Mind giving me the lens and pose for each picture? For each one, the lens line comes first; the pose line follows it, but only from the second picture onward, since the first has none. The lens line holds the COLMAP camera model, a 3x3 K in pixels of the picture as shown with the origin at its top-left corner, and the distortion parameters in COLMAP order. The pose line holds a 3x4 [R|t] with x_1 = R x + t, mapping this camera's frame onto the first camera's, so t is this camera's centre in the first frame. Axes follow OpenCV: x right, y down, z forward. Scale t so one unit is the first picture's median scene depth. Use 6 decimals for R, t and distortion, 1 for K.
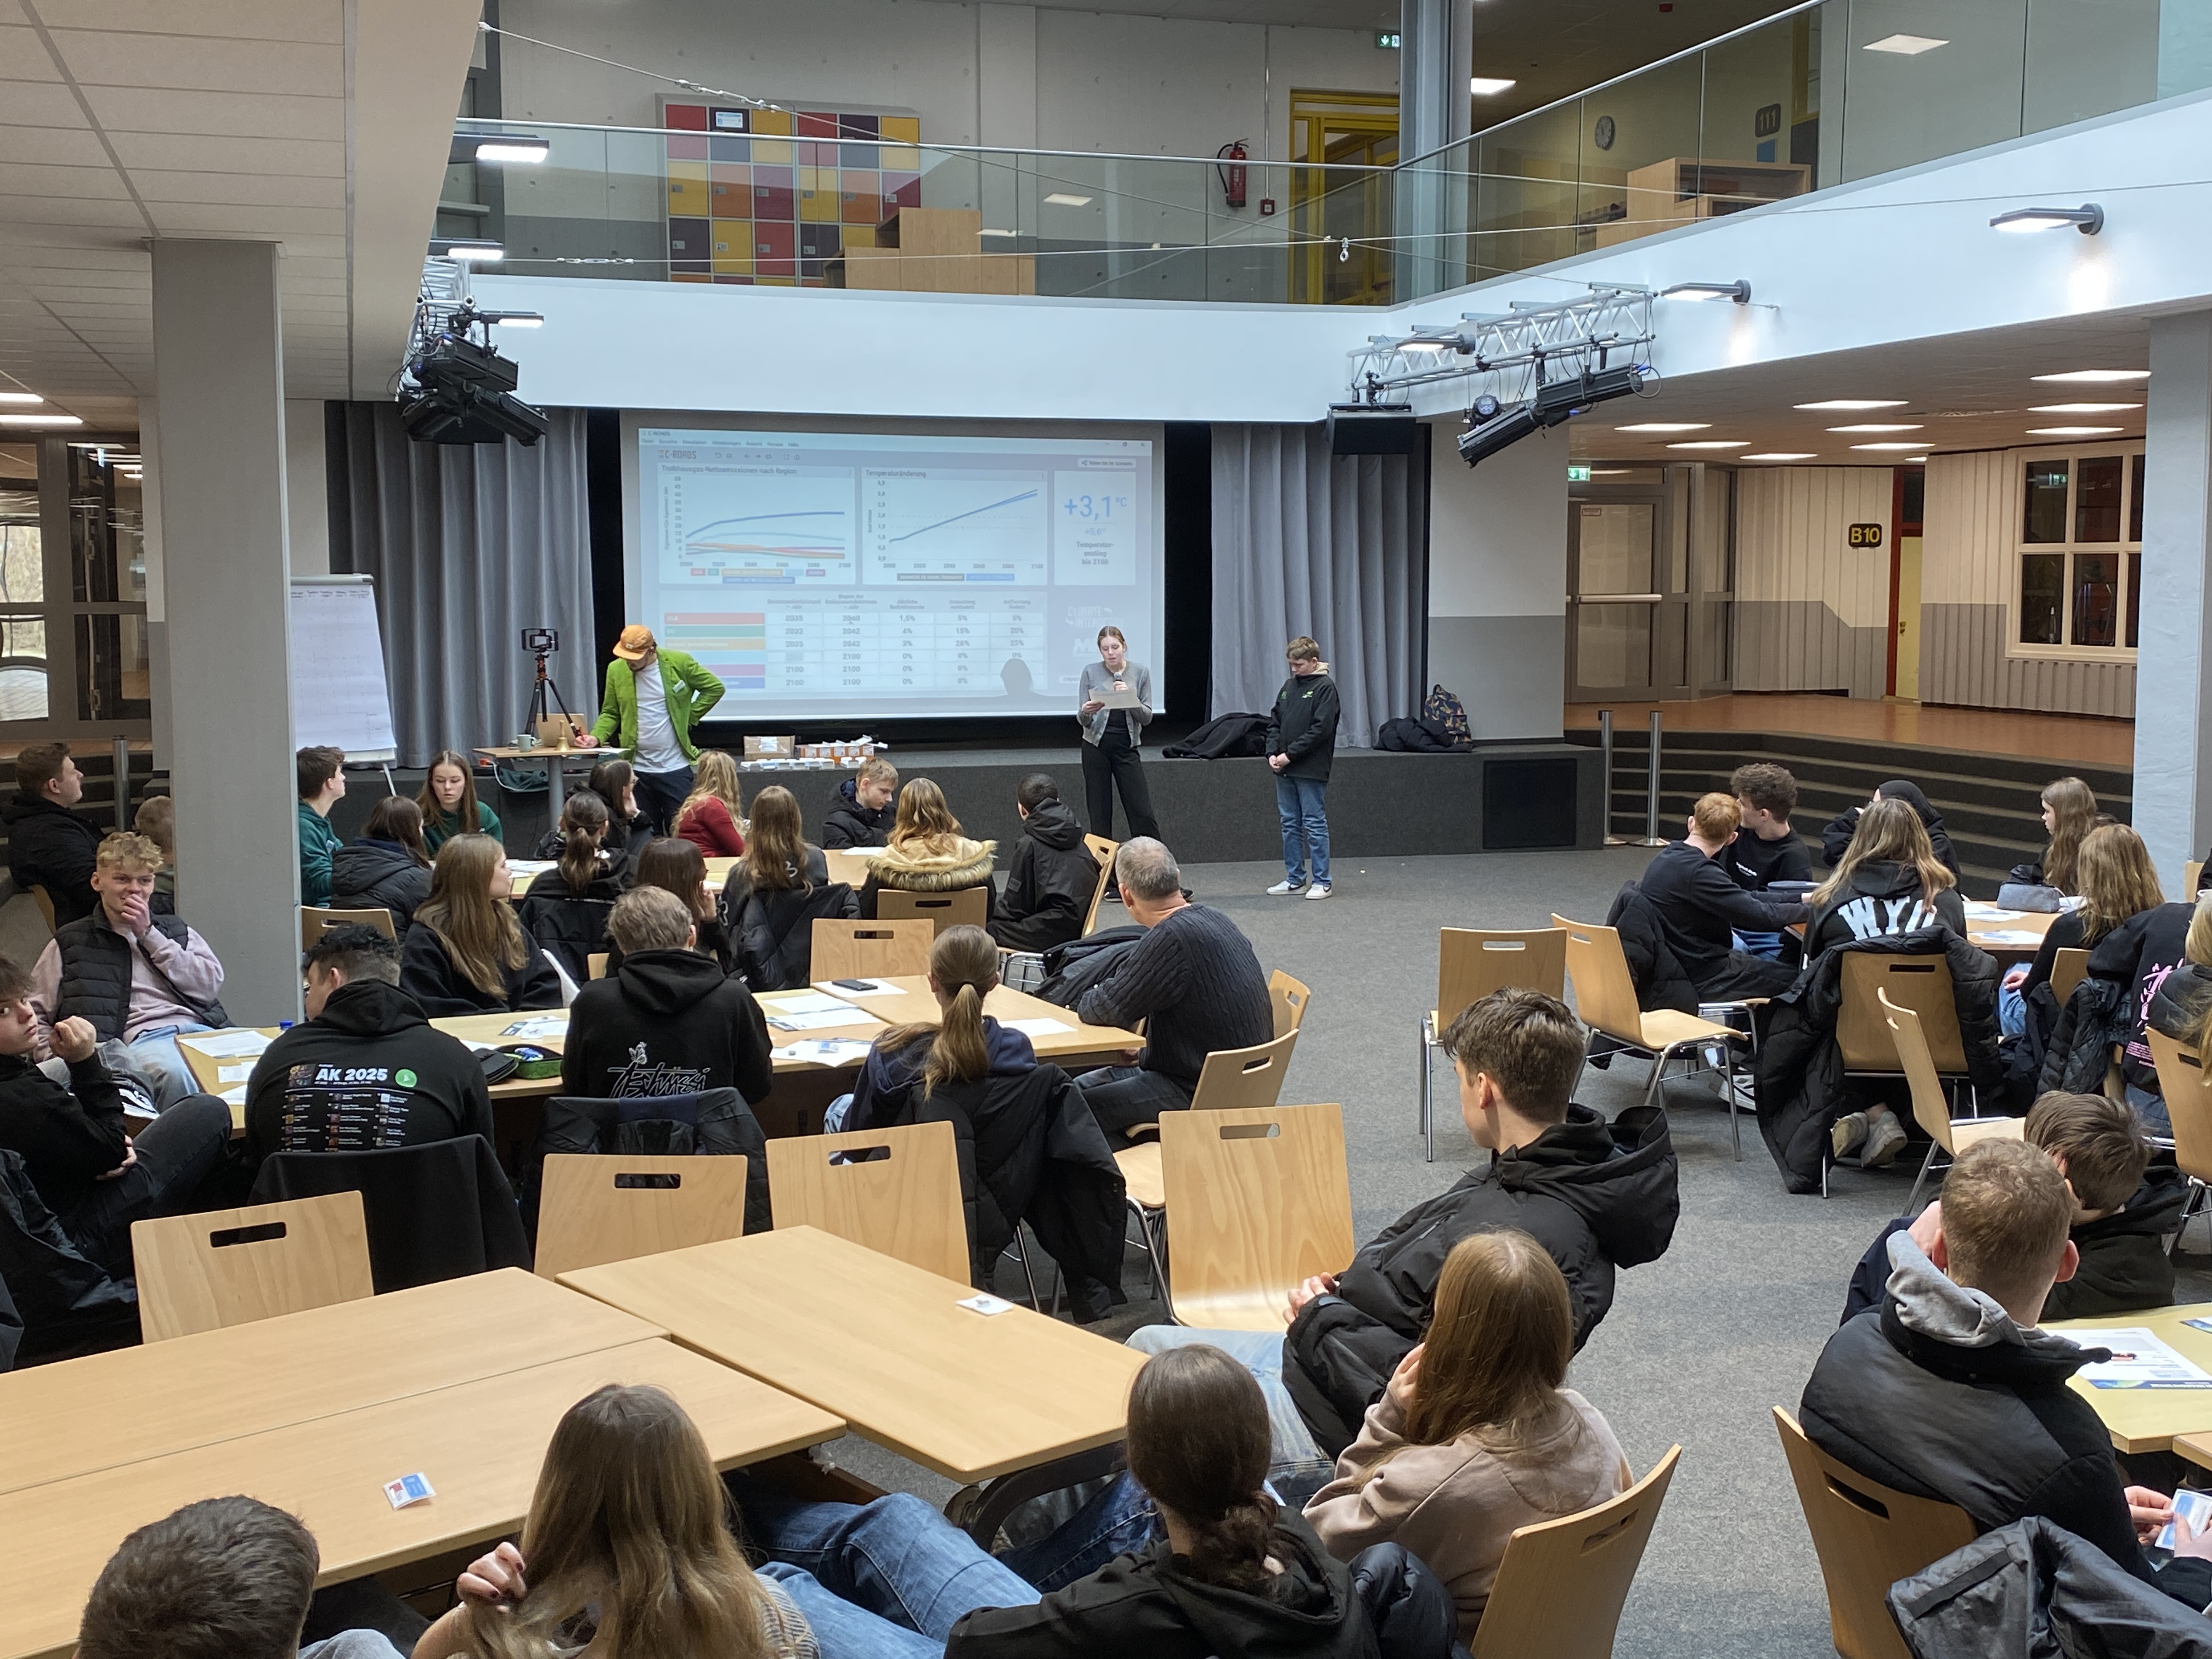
lens RADIAL K [[2442.5, 0, 1106.0], [0, 2442.5, 829.5], [0, 0, 1]] dist [0.267277, -1.078313]
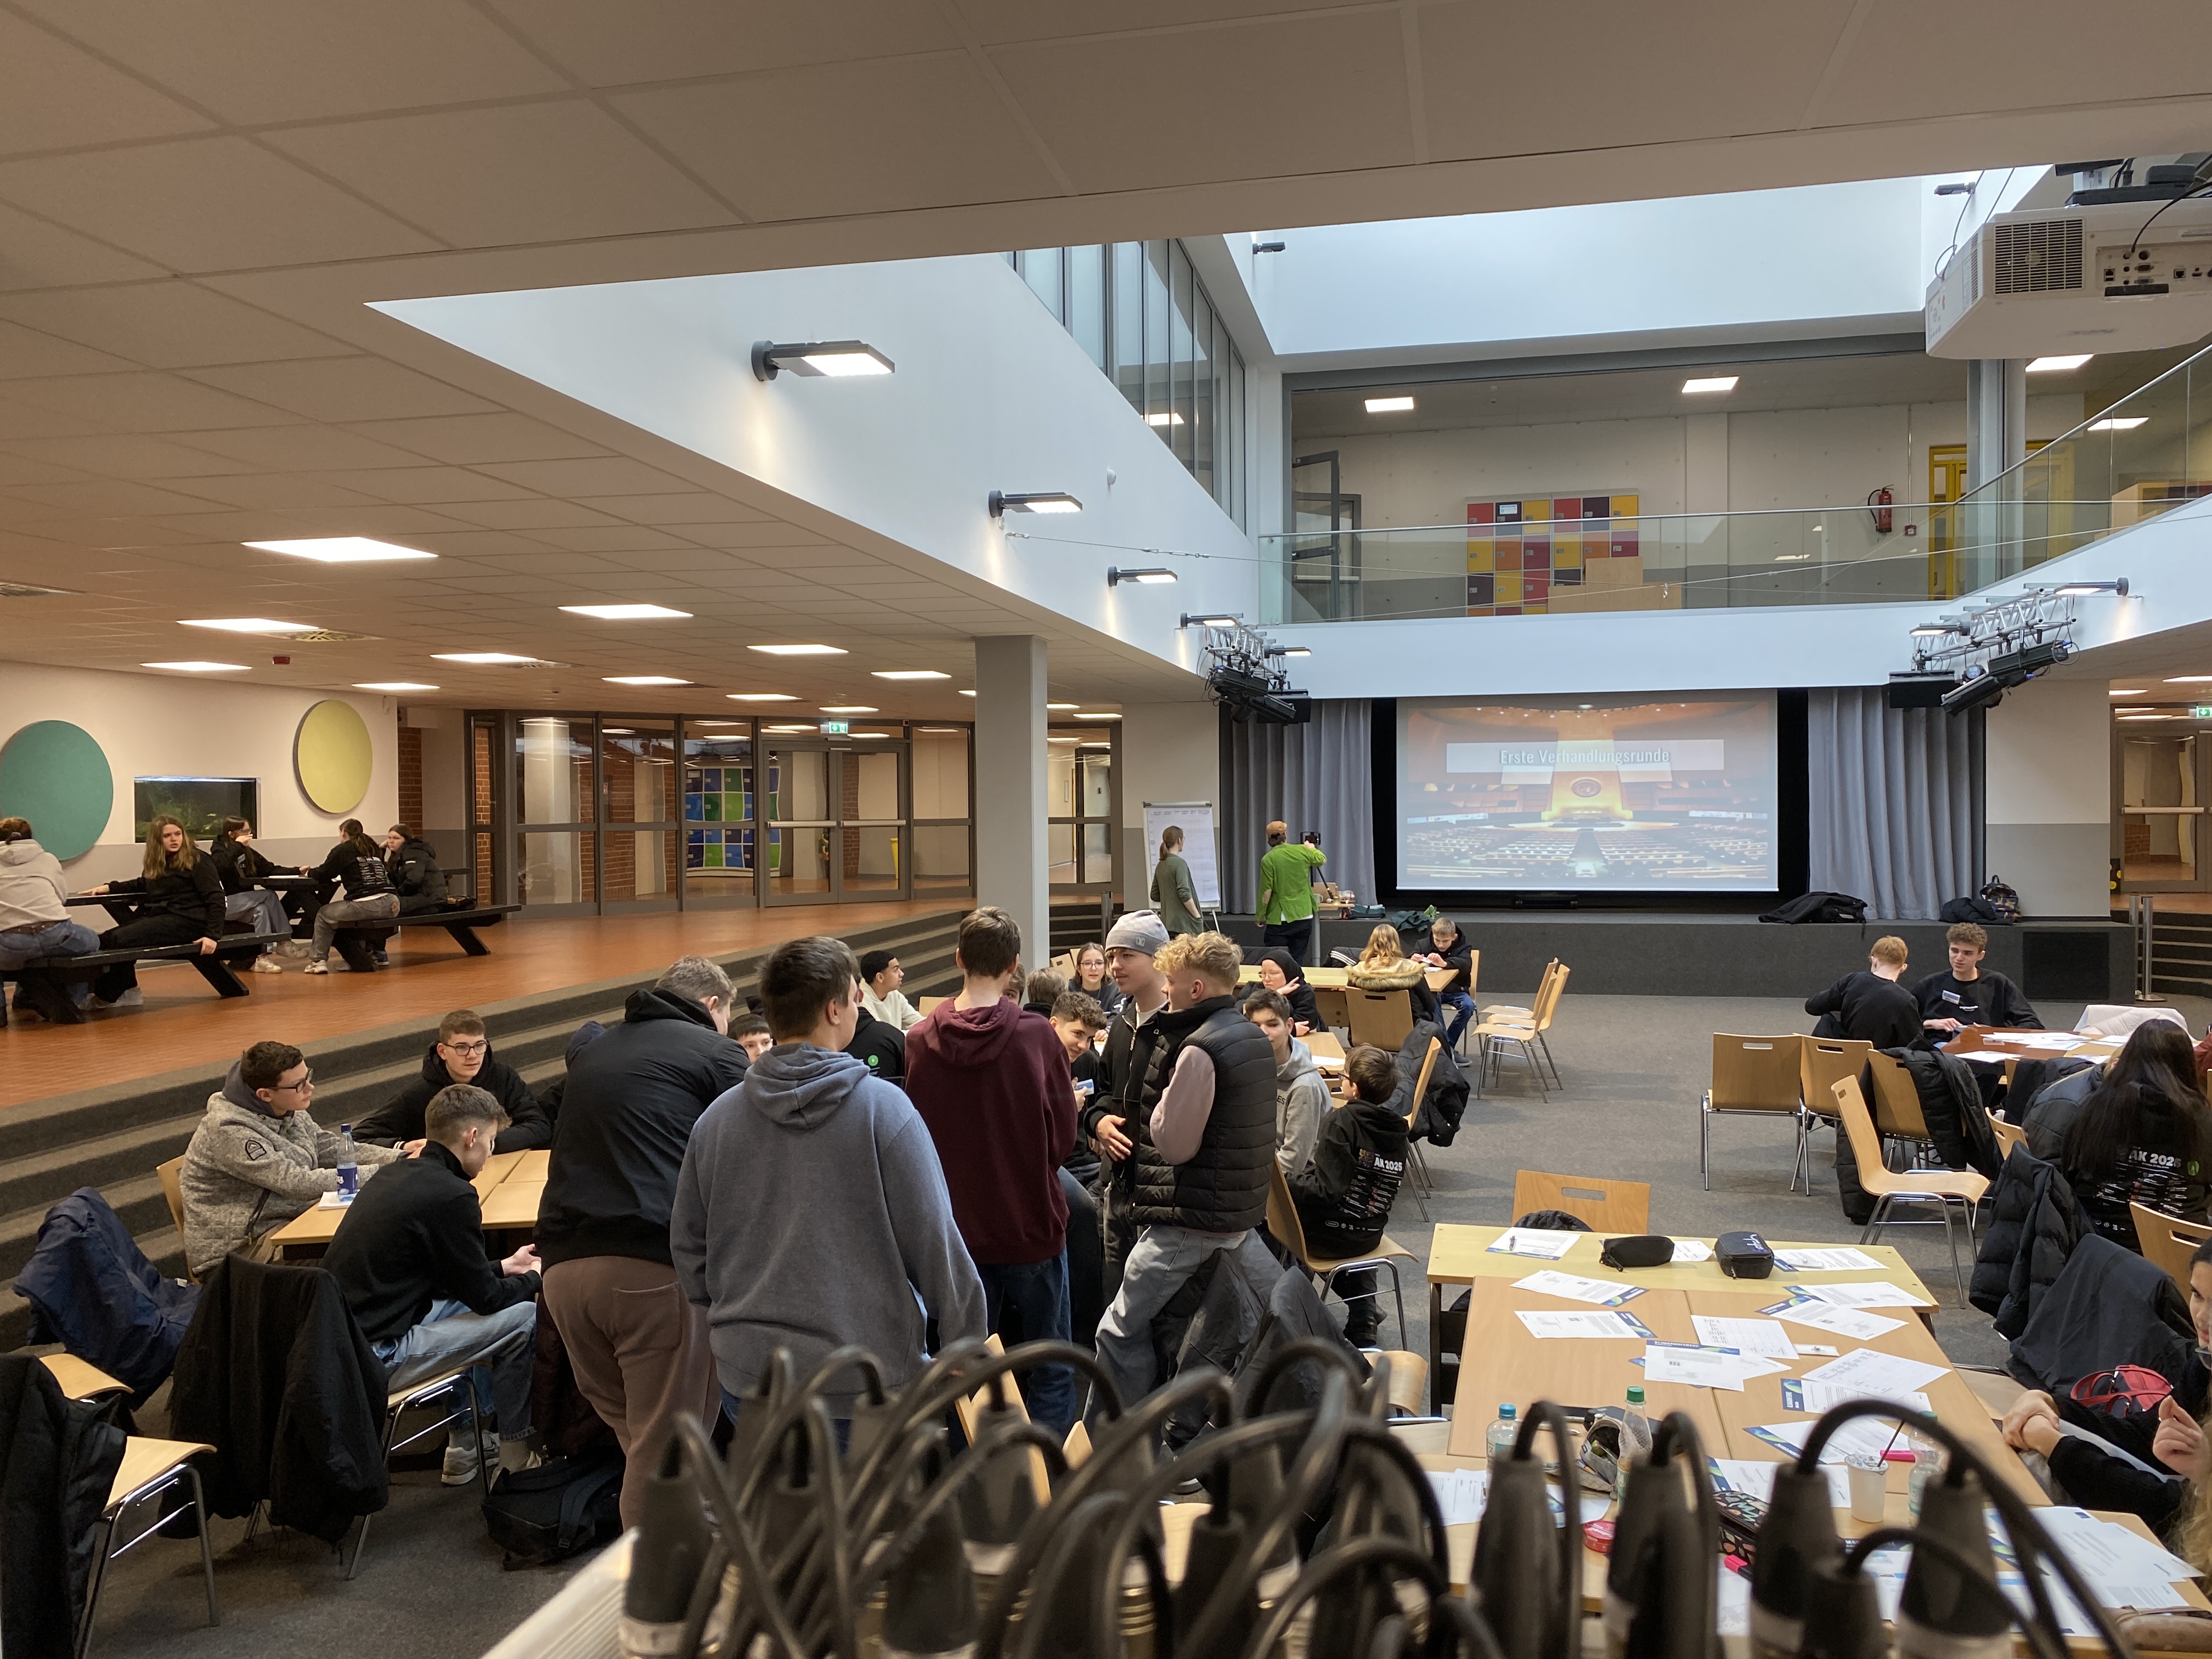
lens RADIAL K [[1693.3, 0, 1059.9], [0, 1693.3, 826.3], [0, 0, 1]] dist [0.001030, -0.003422]
pose [[0.861315, 0.000533, -0.508071, 0.169753], [-0.042961, 0.996494, -0.071786, 0.003544], [0.506252, 0.083657, 0.858318, -0.055157]]
